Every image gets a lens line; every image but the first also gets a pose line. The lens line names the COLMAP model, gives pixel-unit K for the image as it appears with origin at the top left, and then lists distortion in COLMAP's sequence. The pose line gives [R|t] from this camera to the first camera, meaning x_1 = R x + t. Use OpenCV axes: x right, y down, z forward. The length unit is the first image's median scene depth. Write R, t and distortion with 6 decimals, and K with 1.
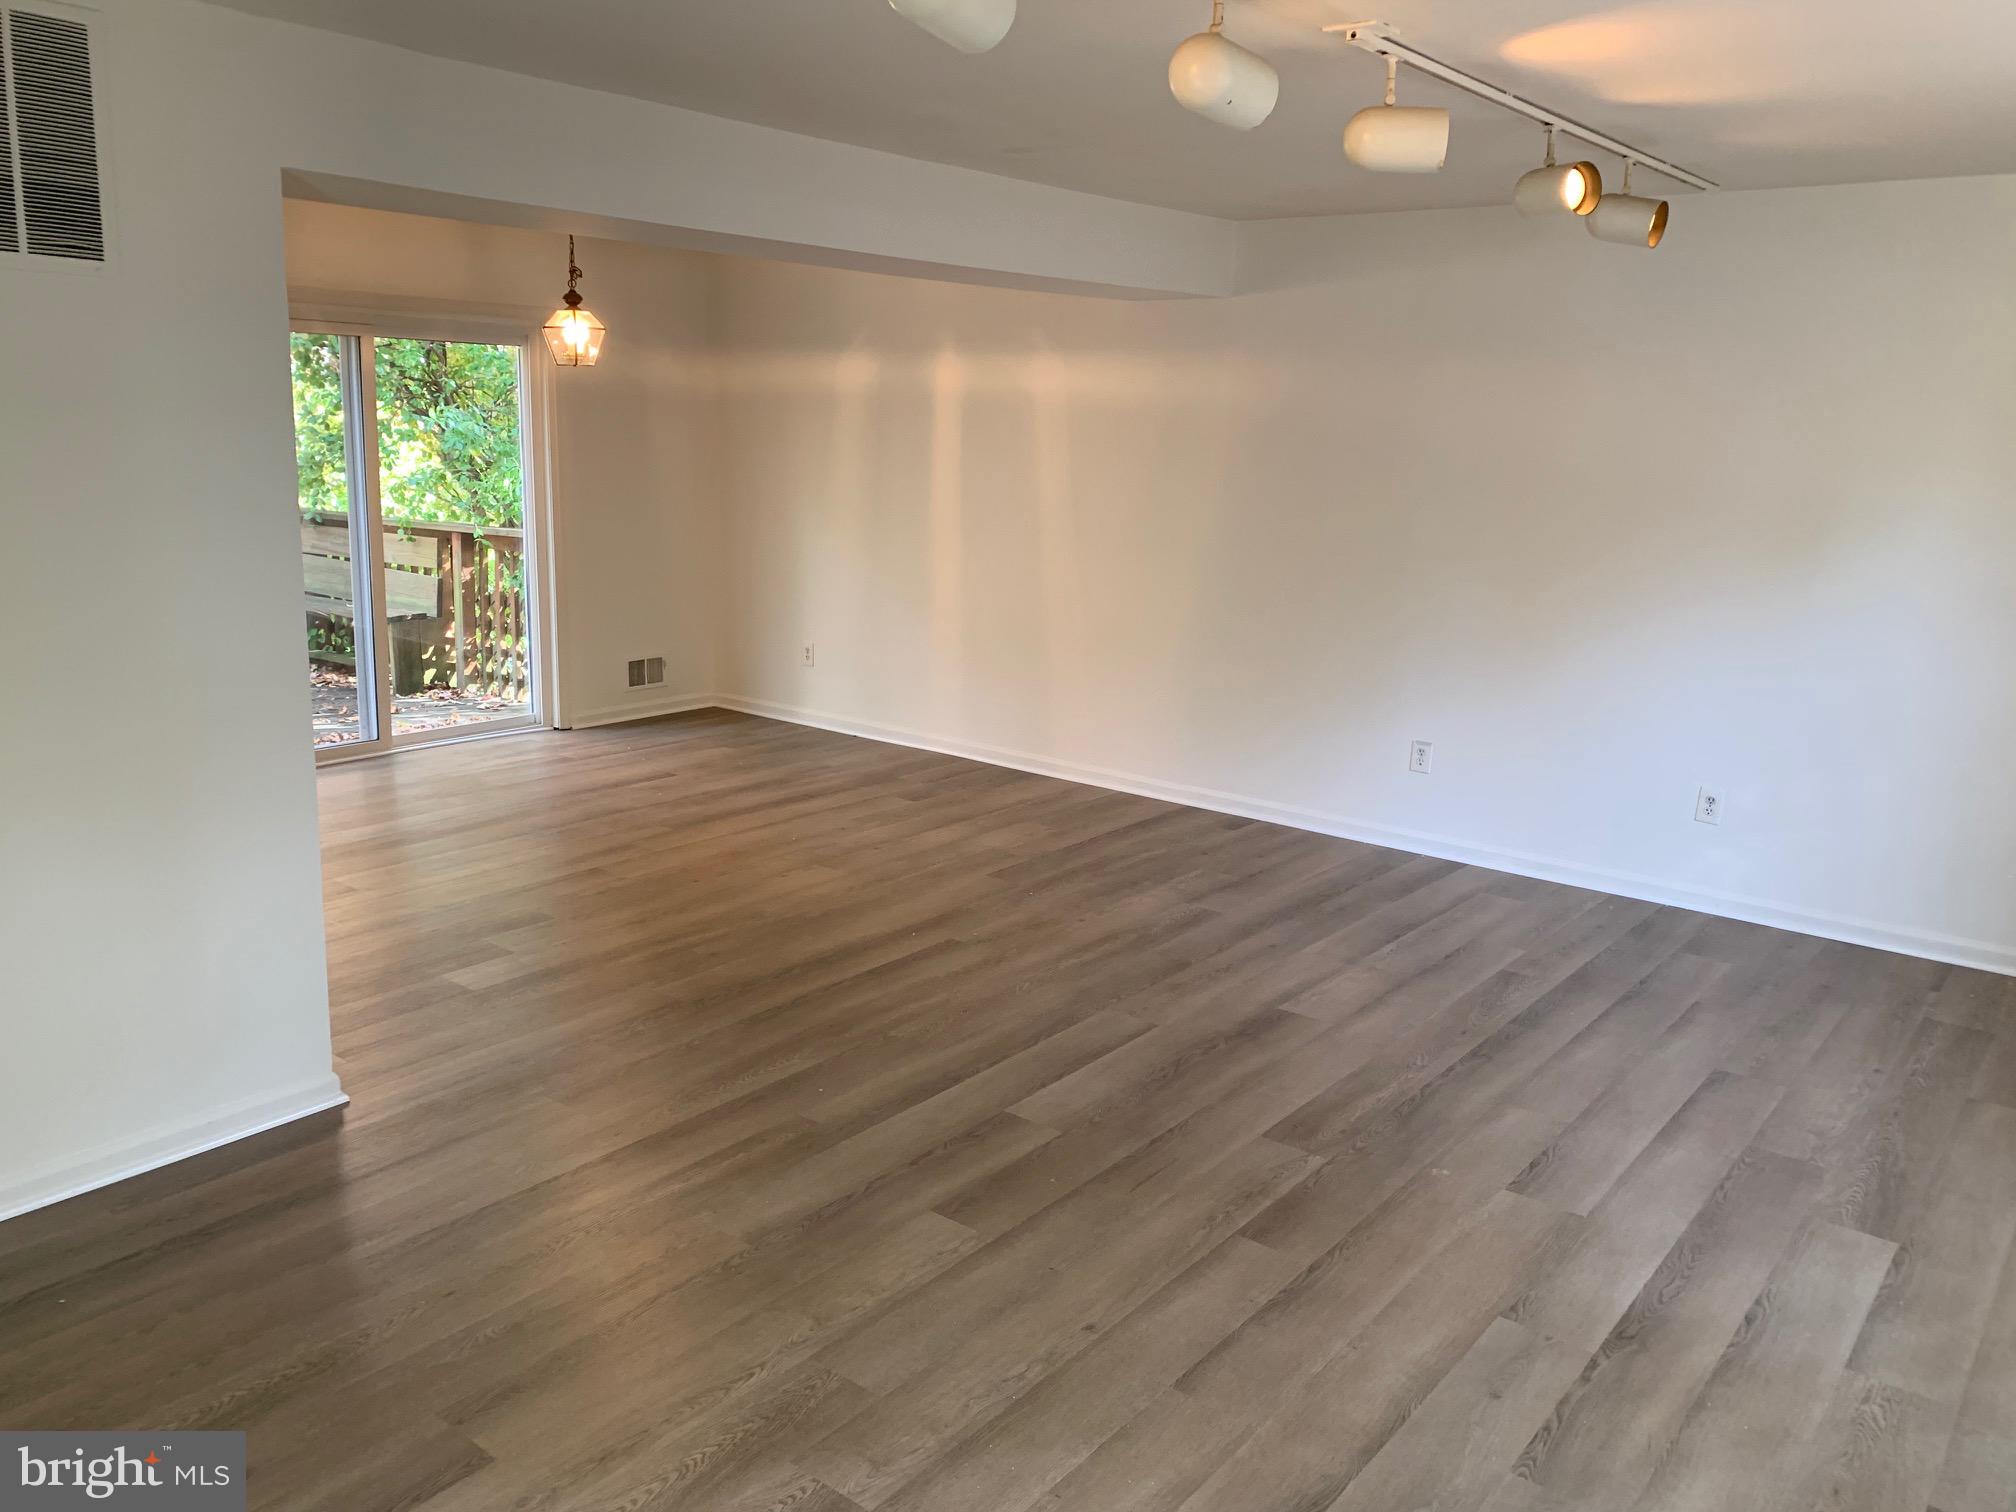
lens RADIAL K [[1543.6, 0, 1027.2], [0, 1543.6, 756.1], [0, 0, 1]] dist [0.065963, -0.090591]
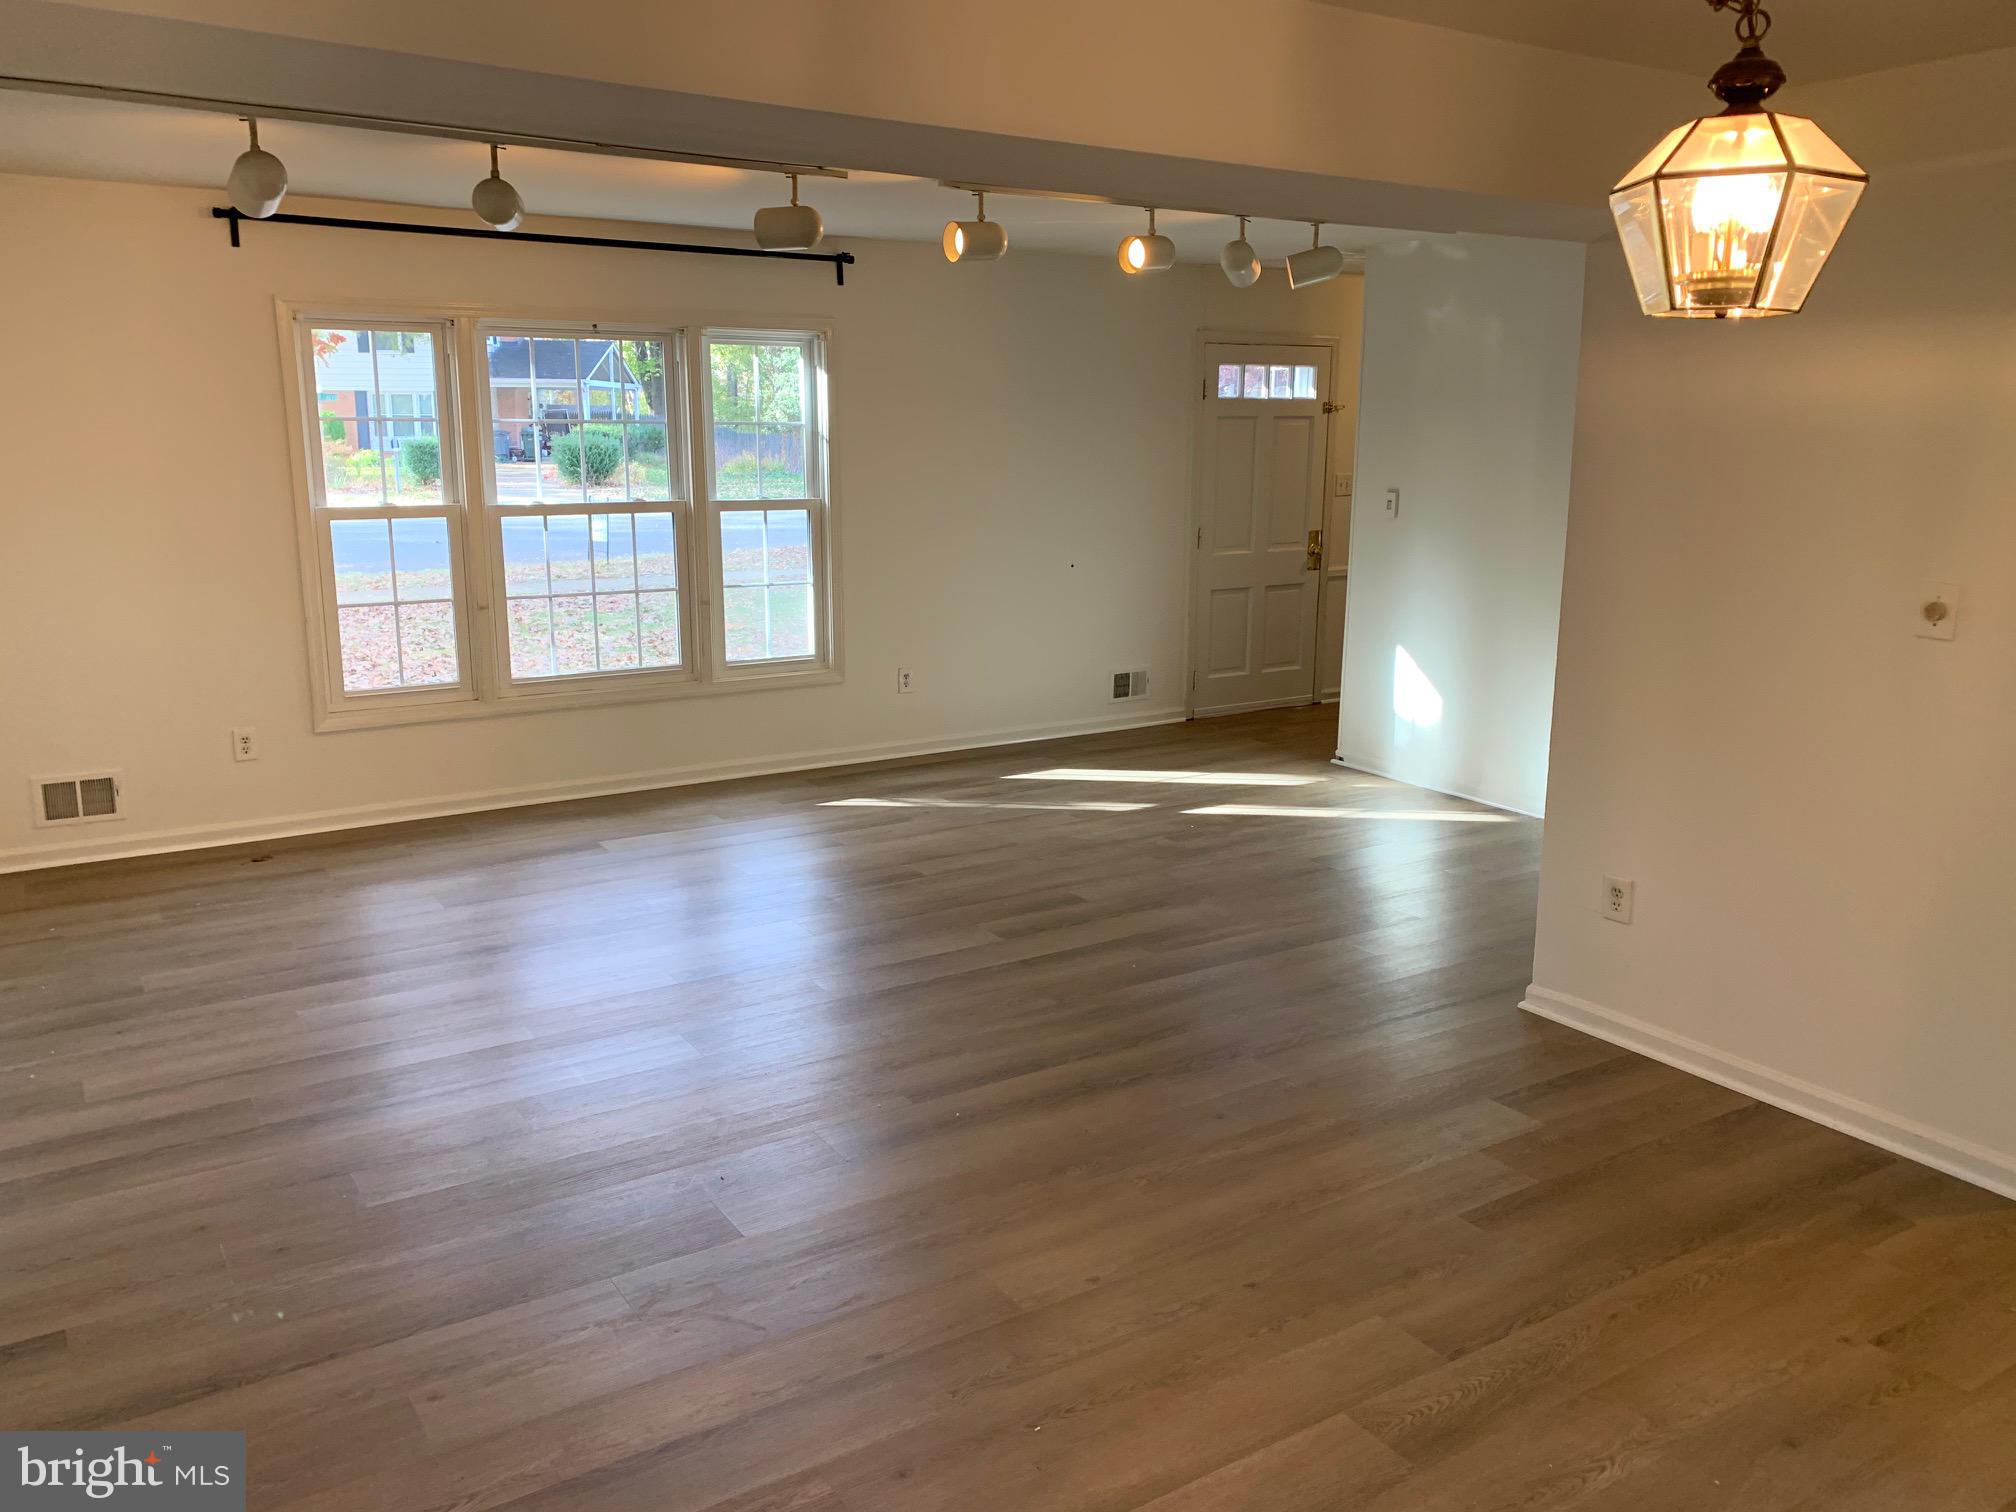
lens RADIAL K [[1542.6, 0, 981.1], [0, 1542.6, 755.7], [0, 0, 1]] dist [0.125395, -0.001559]
pose [[-0.940547, -0.106319, 0.322595, -0.429475], [0.041807, 0.906291, 0.420582, -0.501729], [-0.337081, 0.409064, -0.847964, 2.167772]]
